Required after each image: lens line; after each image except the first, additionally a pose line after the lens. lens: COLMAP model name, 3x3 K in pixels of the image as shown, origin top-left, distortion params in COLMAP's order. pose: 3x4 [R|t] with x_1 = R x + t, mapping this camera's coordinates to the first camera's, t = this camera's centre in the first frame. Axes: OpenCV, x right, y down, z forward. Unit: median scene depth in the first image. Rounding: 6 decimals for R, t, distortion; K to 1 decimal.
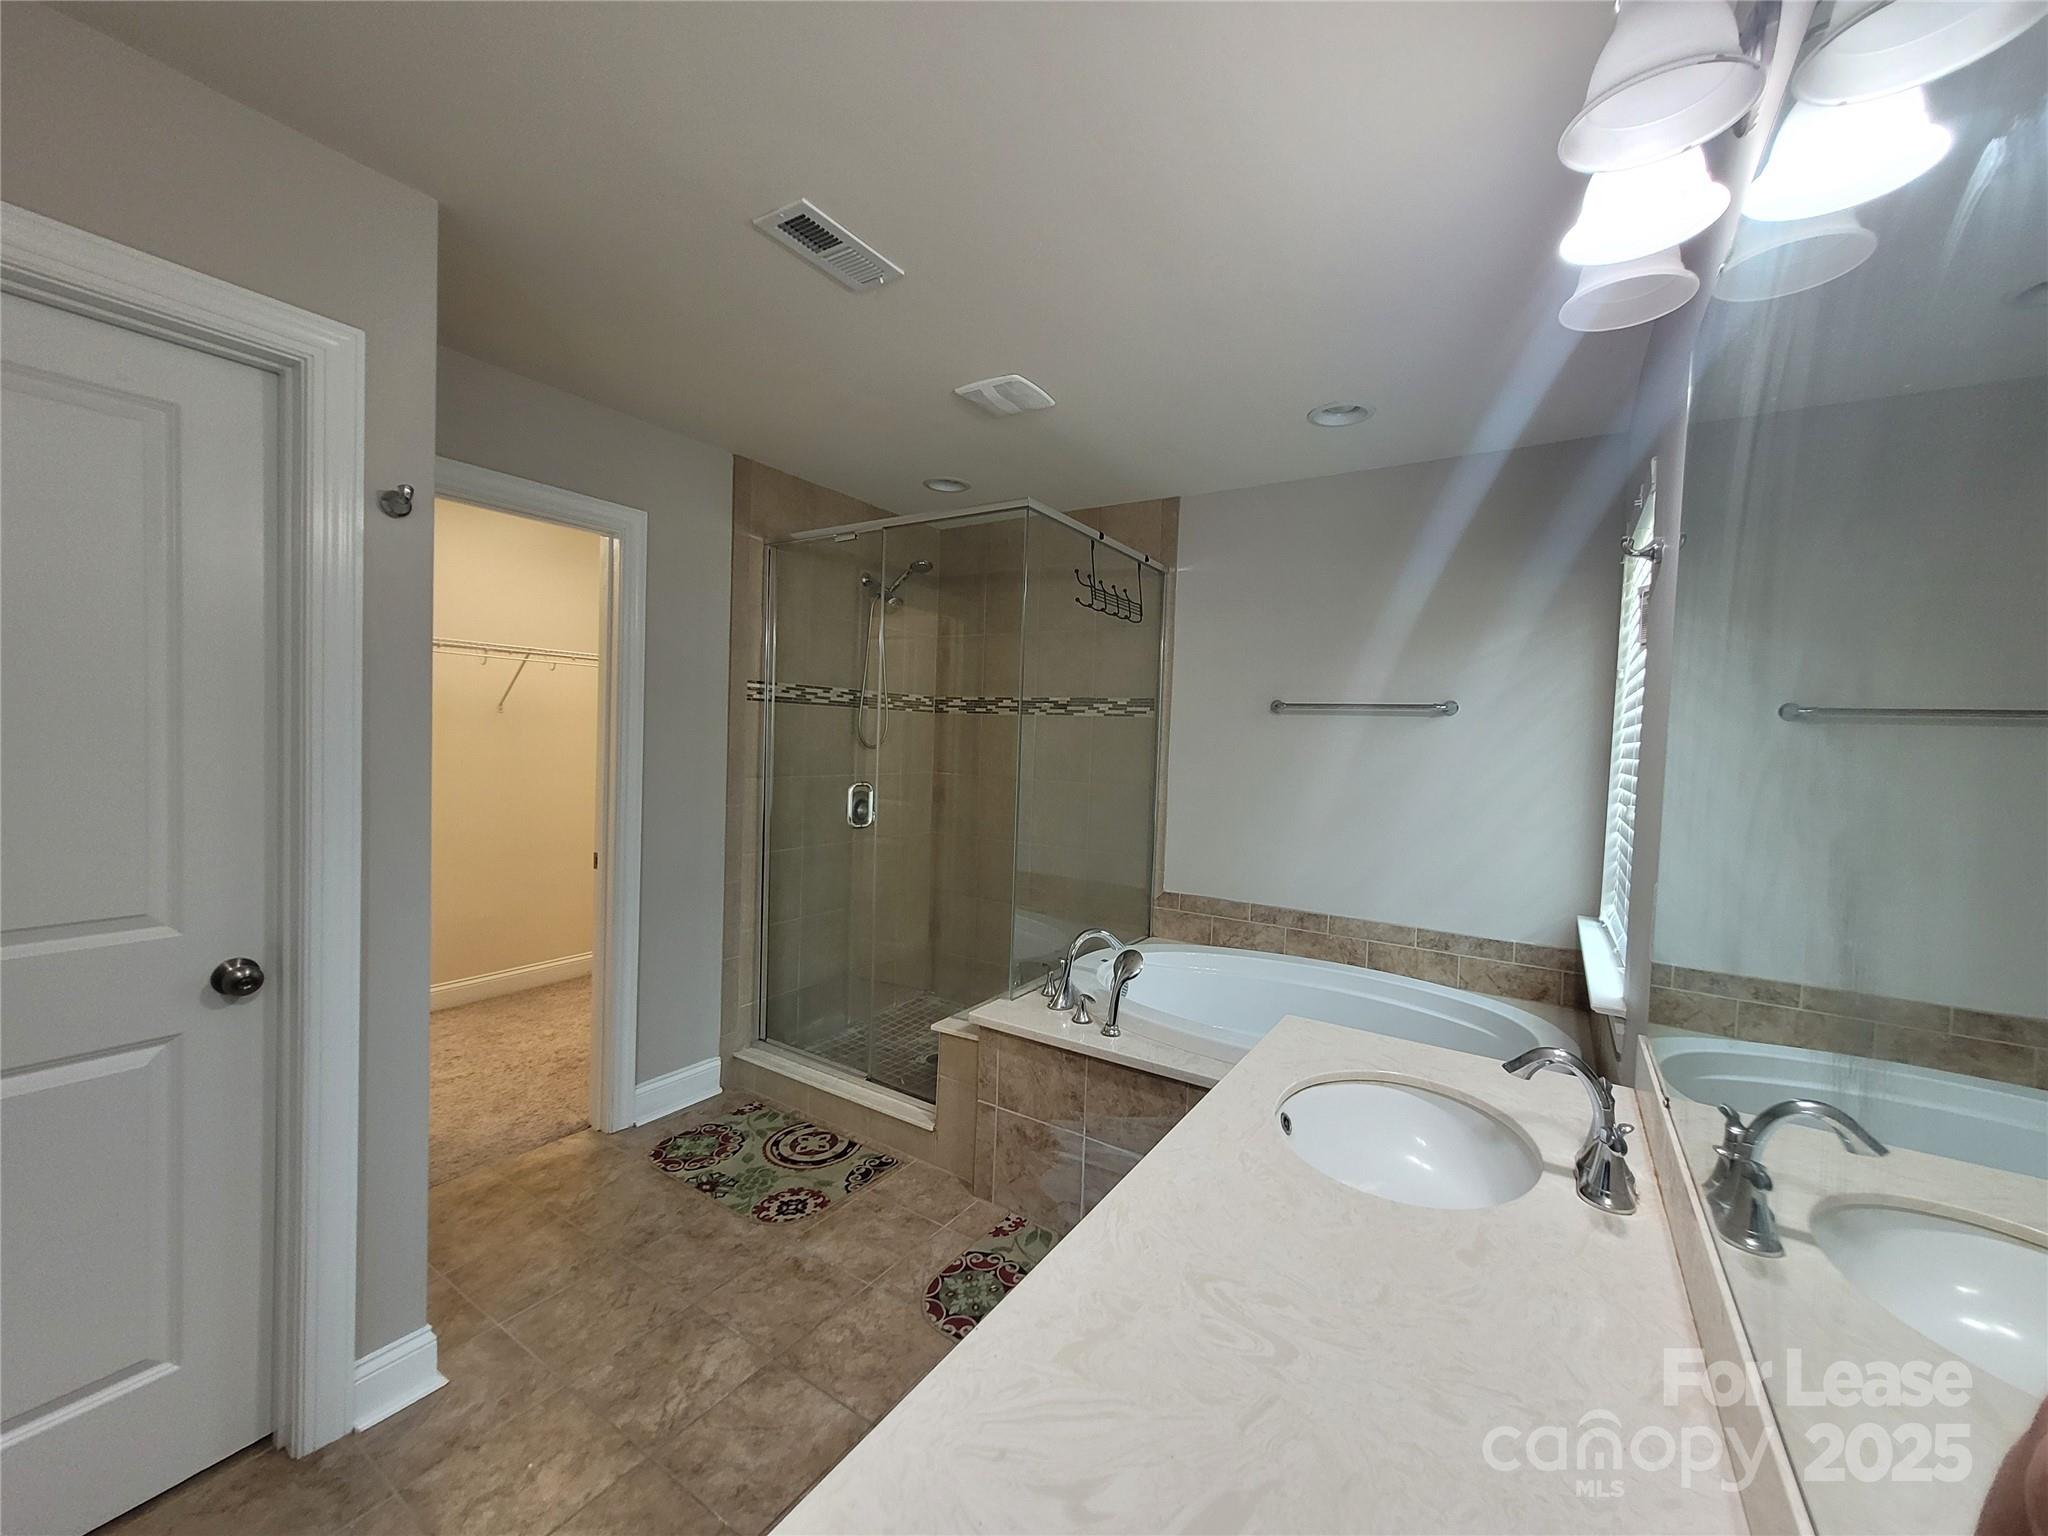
lens RADIAL K [[800.3, 0, 1036.5], [0, 800.3, 763.7], [0, 0, 1]] dist [0.003324, -0.000116]
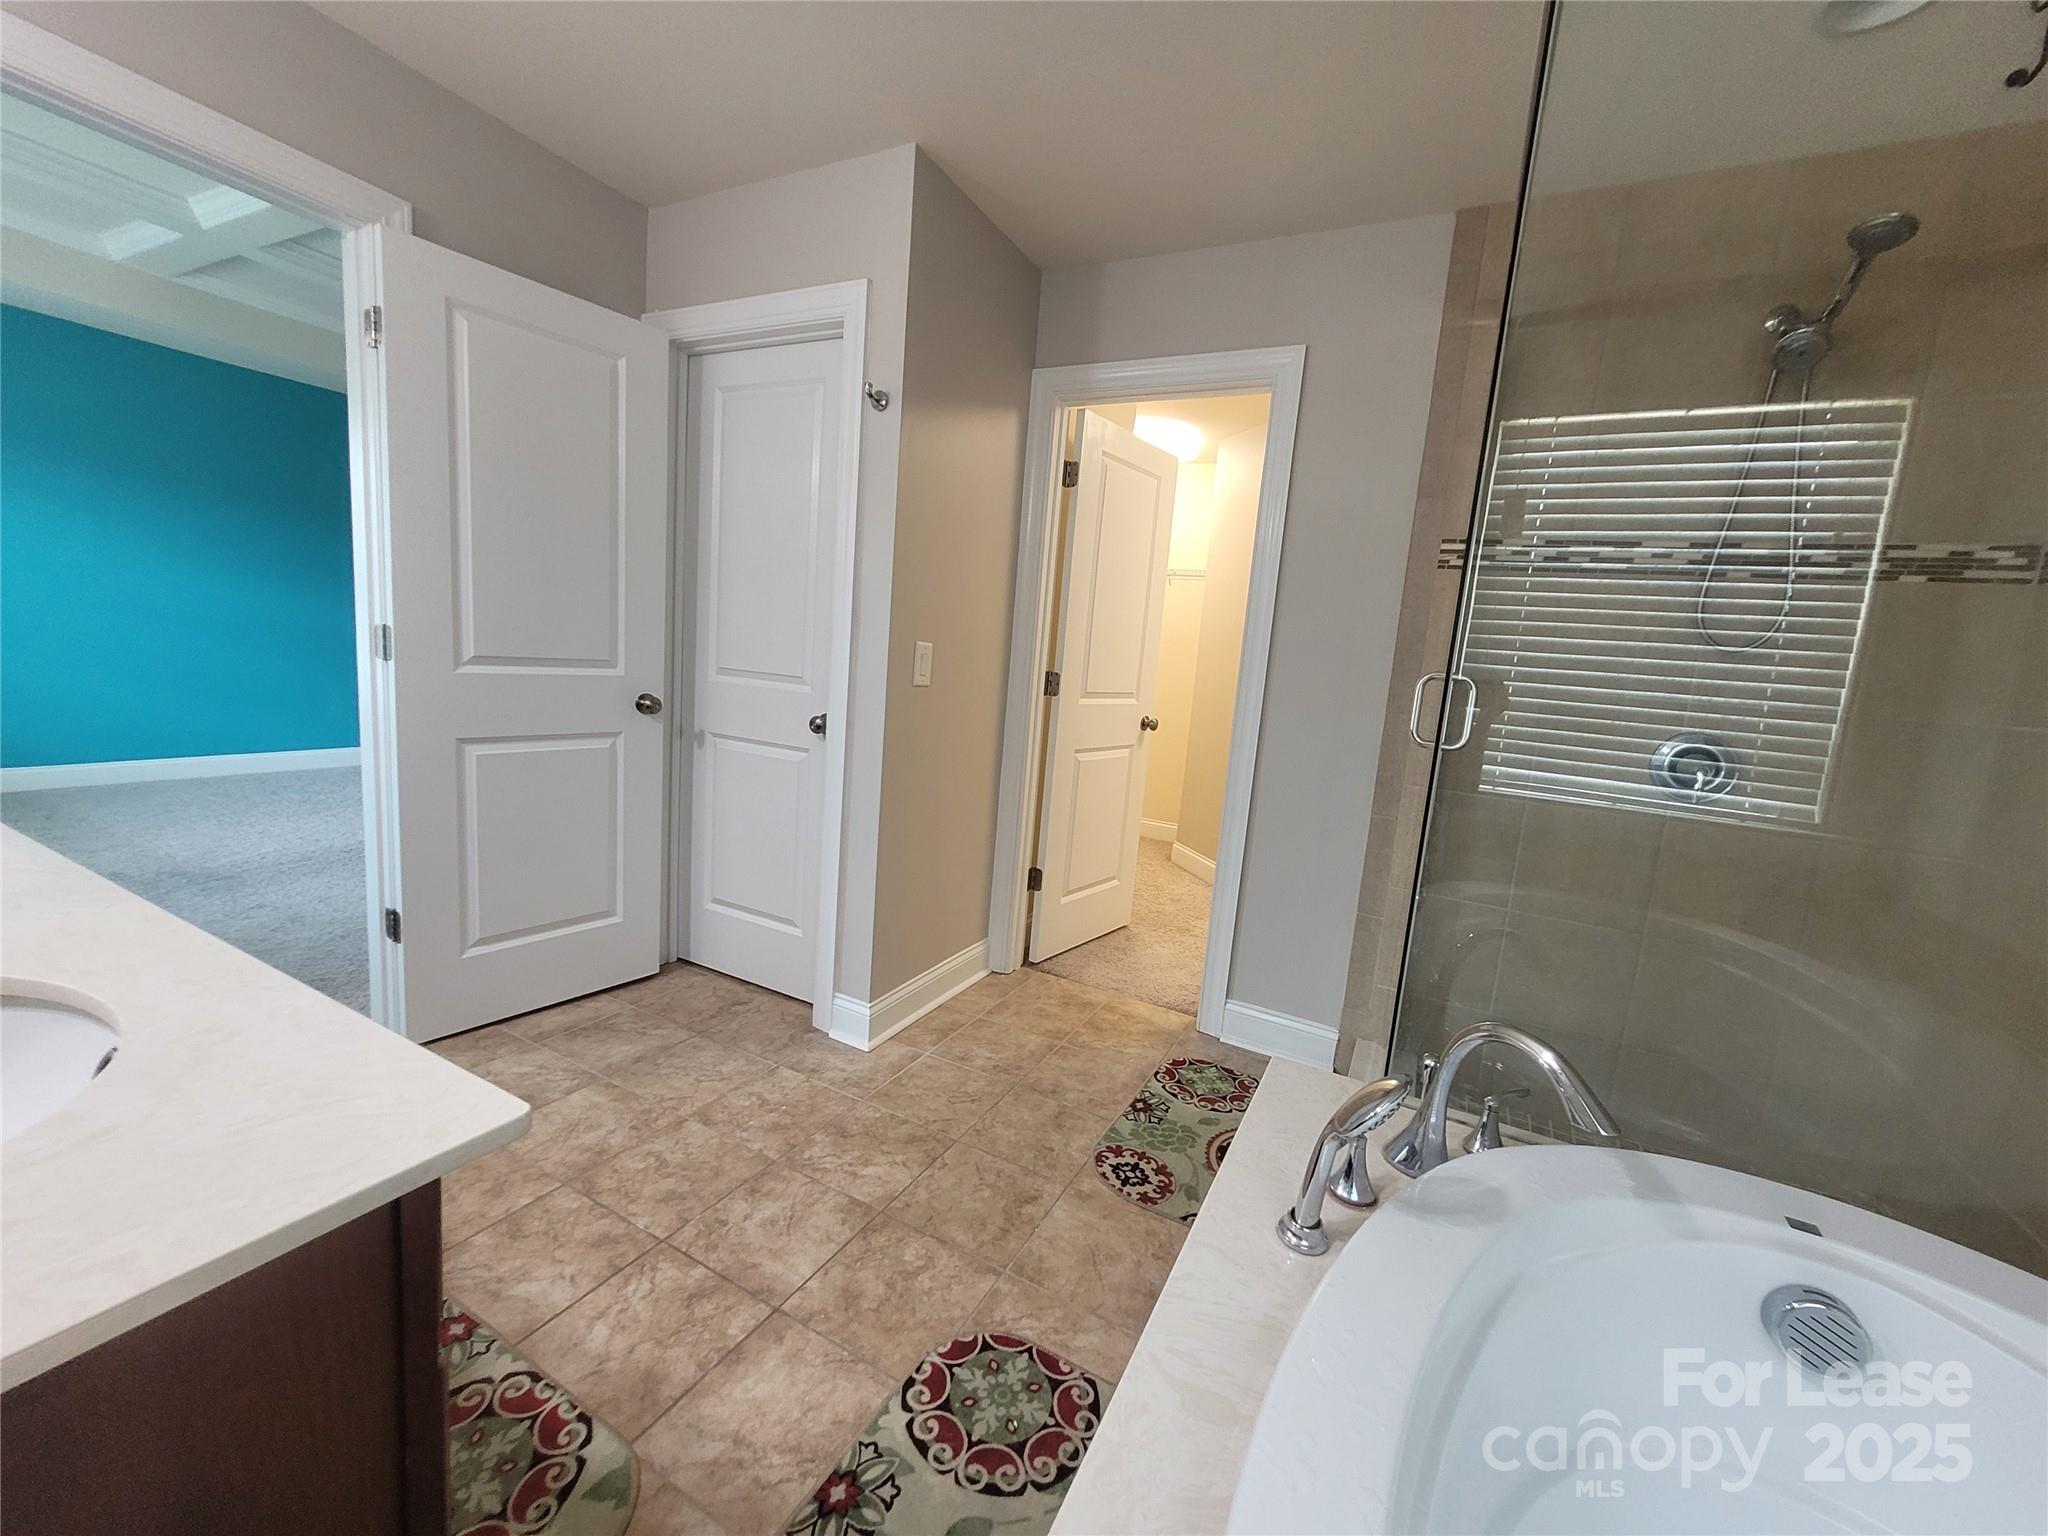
lens RADIAL K [[800.3, 0, 1036.5], [0, 800.3, 769.3], [0, 0, 1]] dist [0.003324, -0.000116]
pose [[0.096761, 0.119874, -0.988063, 0.446648], [-0.113022, 0.987623, 0.108752, 0.080583], [0.988870, 0.101150, 0.109112, 0.812289]]
